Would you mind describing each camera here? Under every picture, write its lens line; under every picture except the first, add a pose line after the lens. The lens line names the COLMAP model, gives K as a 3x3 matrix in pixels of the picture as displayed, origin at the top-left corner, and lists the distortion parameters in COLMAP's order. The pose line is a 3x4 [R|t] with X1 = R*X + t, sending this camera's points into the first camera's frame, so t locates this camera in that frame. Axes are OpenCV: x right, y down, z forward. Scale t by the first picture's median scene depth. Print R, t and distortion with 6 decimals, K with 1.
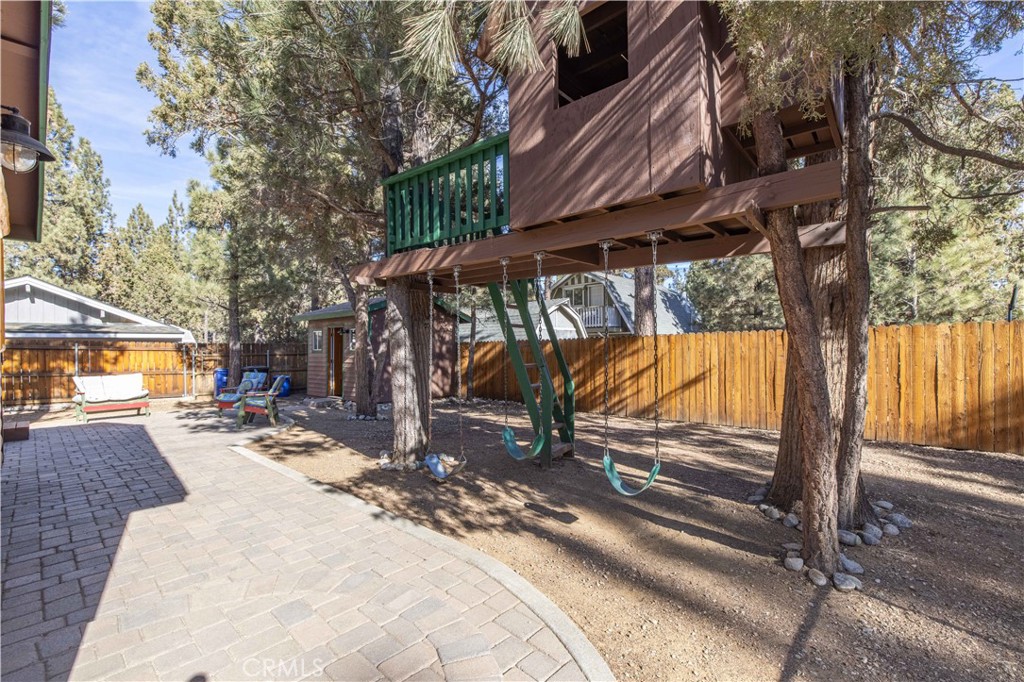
lens RADIAL K [[440.0, 0, 536.8], [0, 440.0, 342.7], [0, 0, 1]] dist [-0.000064, -0.000261]
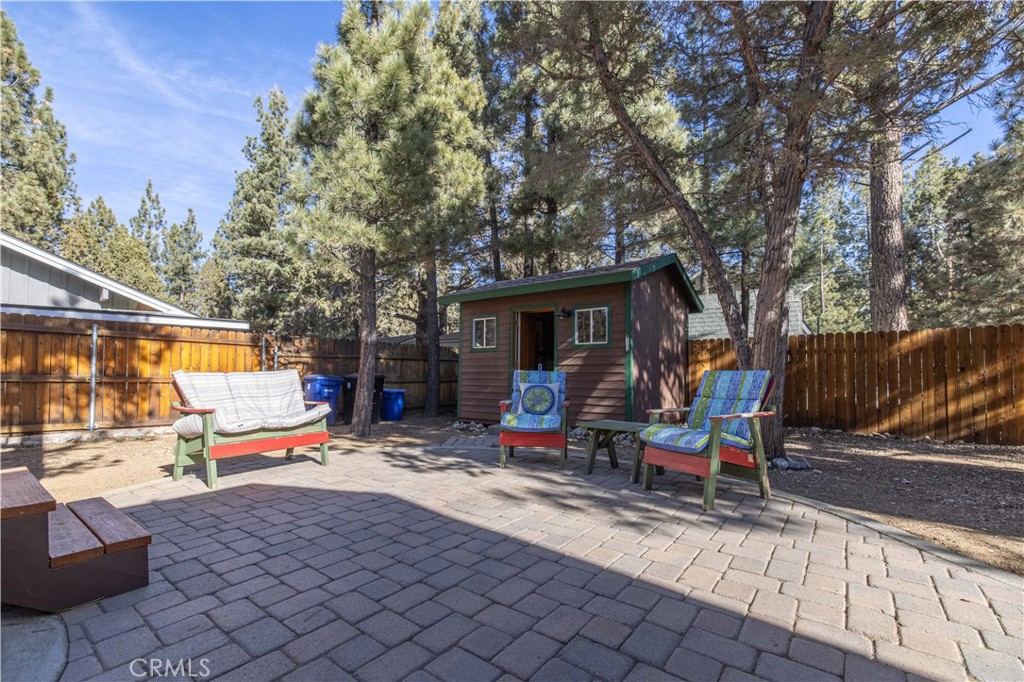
lens RADIAL K [[429.2, 0, 522.4], [0, 429.2, 351.7], [0, 0, 1]] dist [0.001177, 0.000621]
pose [[0.996957, 0.014264, 0.076637, -0.513233], [-0.011401, 0.999226, -0.037659, 0.047690], [-0.077115, 0.036671, 0.996348, 0.389030]]
